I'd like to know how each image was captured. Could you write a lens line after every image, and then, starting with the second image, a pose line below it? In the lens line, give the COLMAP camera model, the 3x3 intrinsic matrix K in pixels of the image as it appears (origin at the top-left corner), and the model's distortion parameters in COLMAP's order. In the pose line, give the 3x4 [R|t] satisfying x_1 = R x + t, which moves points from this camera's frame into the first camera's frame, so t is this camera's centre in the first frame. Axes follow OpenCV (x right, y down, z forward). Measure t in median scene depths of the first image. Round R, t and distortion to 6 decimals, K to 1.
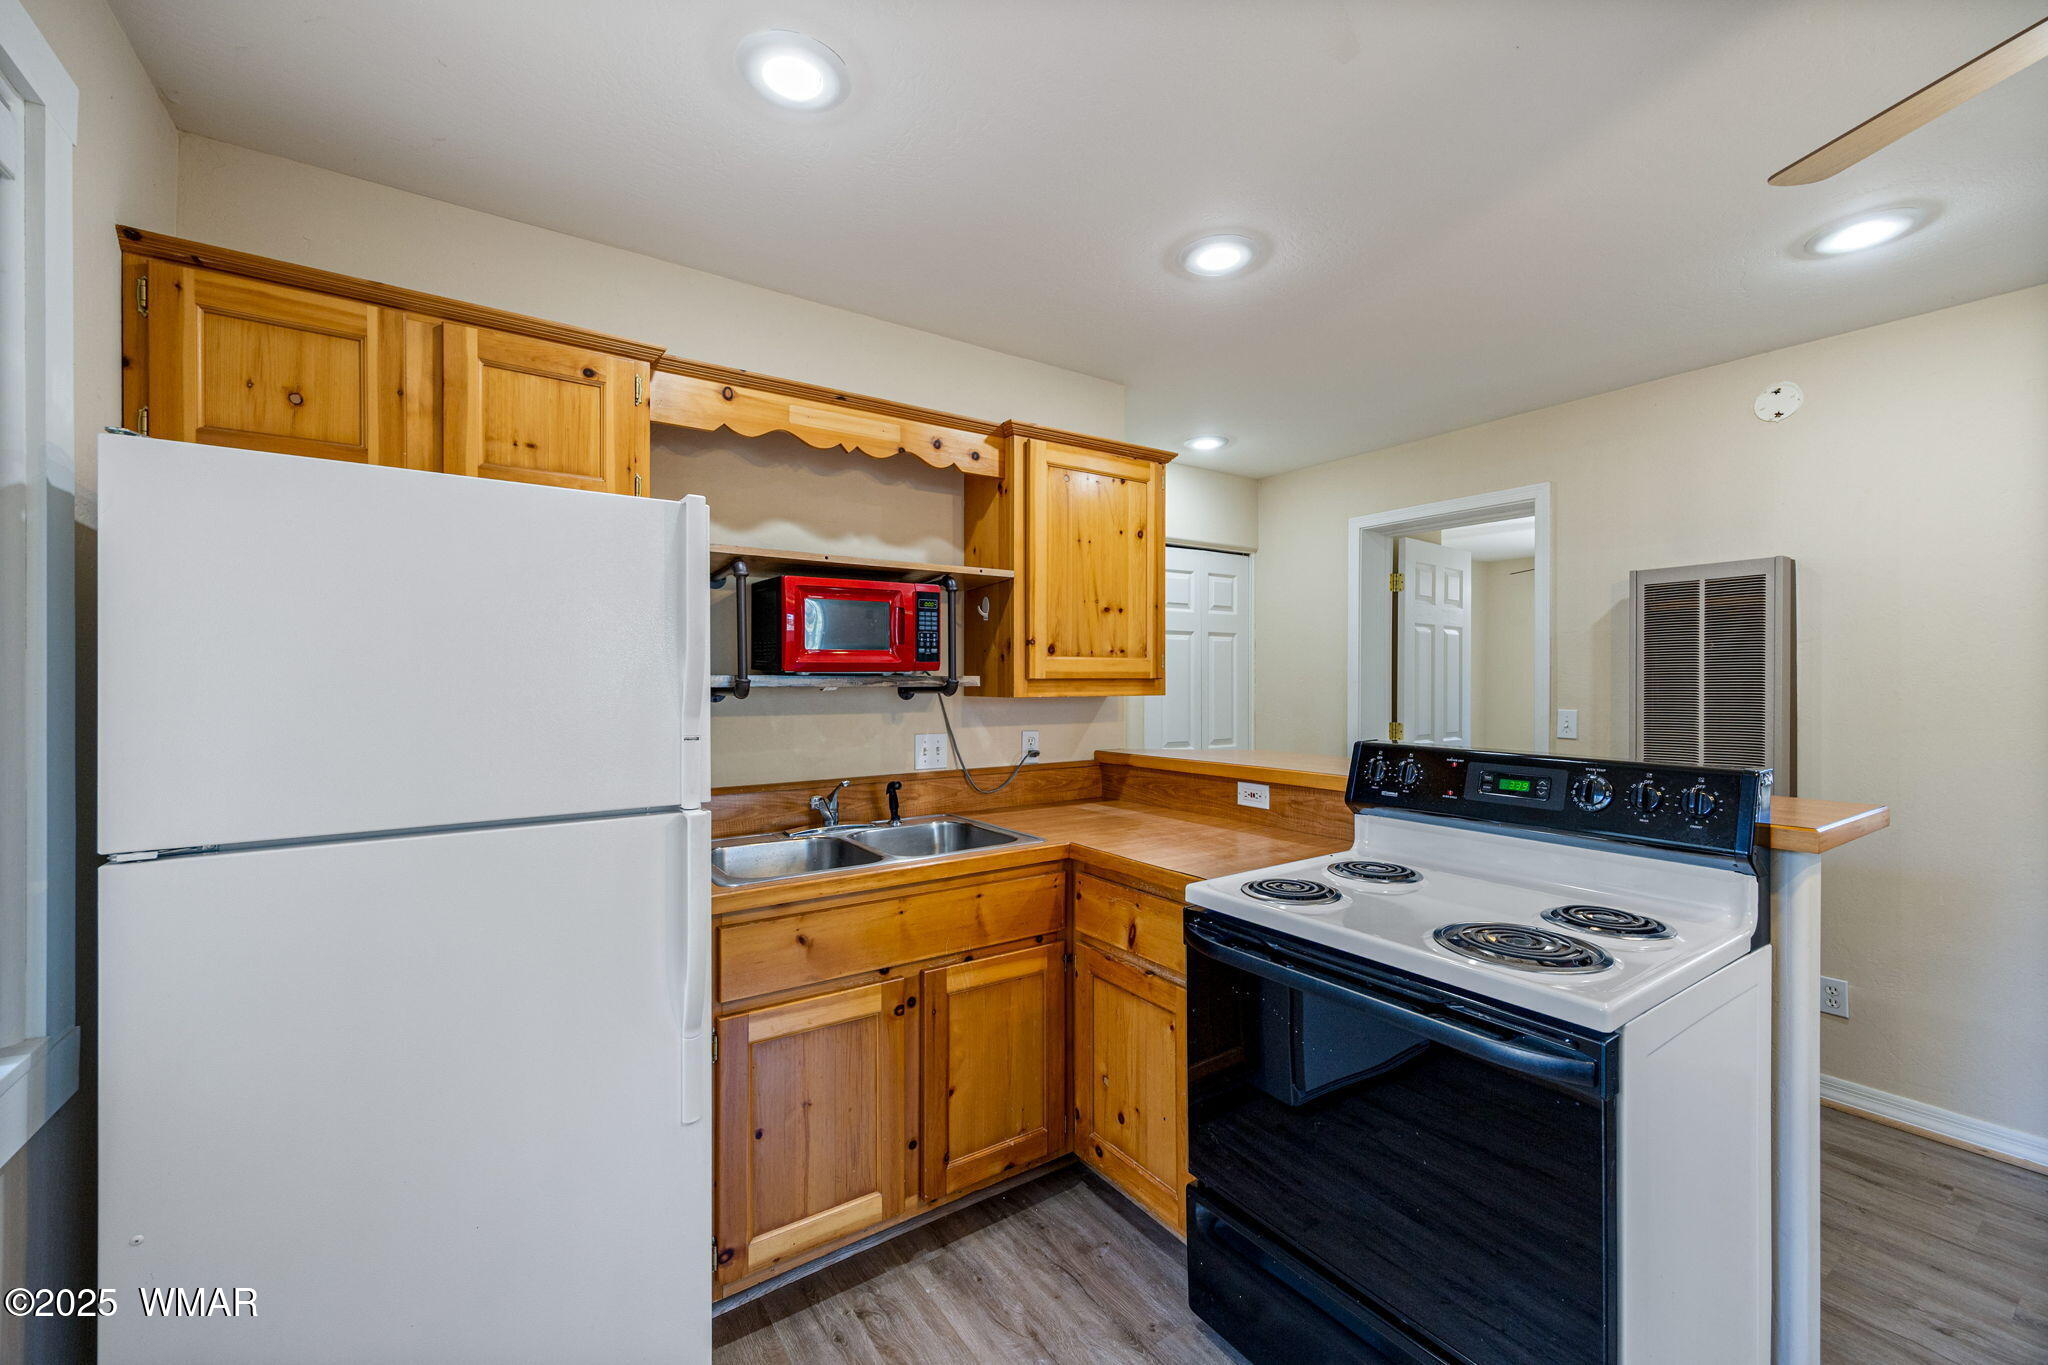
lens RADIAL K [[799.1, 0, 1014.0], [0, 799.1, 681.8], [0, 0, 1]] dist [0.008643, -0.002095]
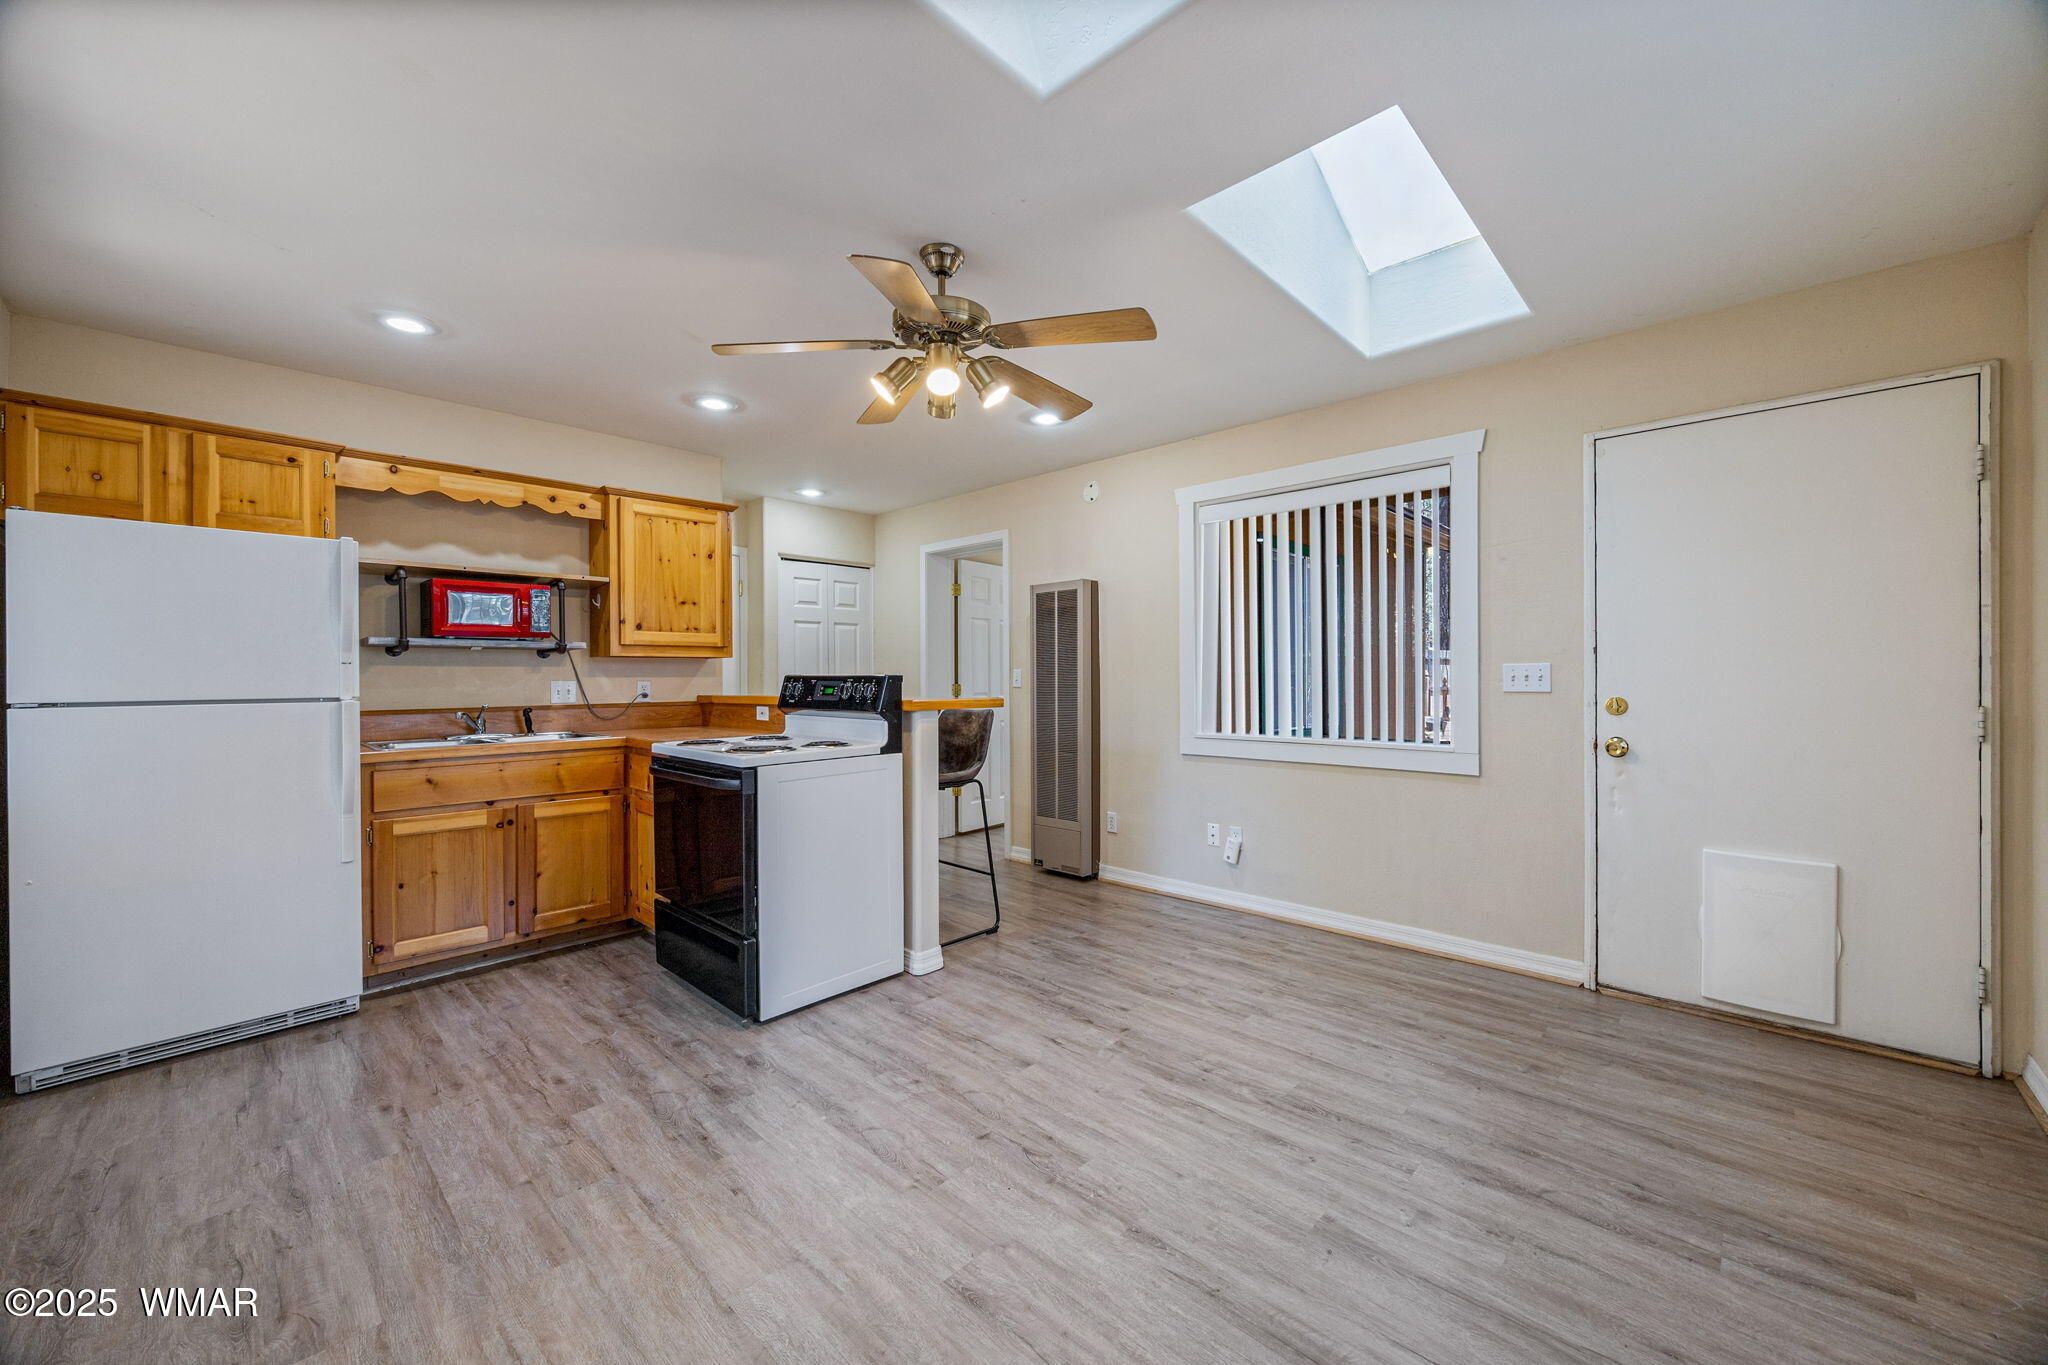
lens RADIAL K [[799.1, 0, 1037.1], [0, 799.1, 681.0], [0, 0, 1]] dist [0.008643, -0.002095]
pose [[0.979968, -0.004802, 0.199099, 0.626510], [0.005473, 0.999981, -0.002820, 0.095970], [-0.199082, 0.003853, 0.979975, -0.915550]]
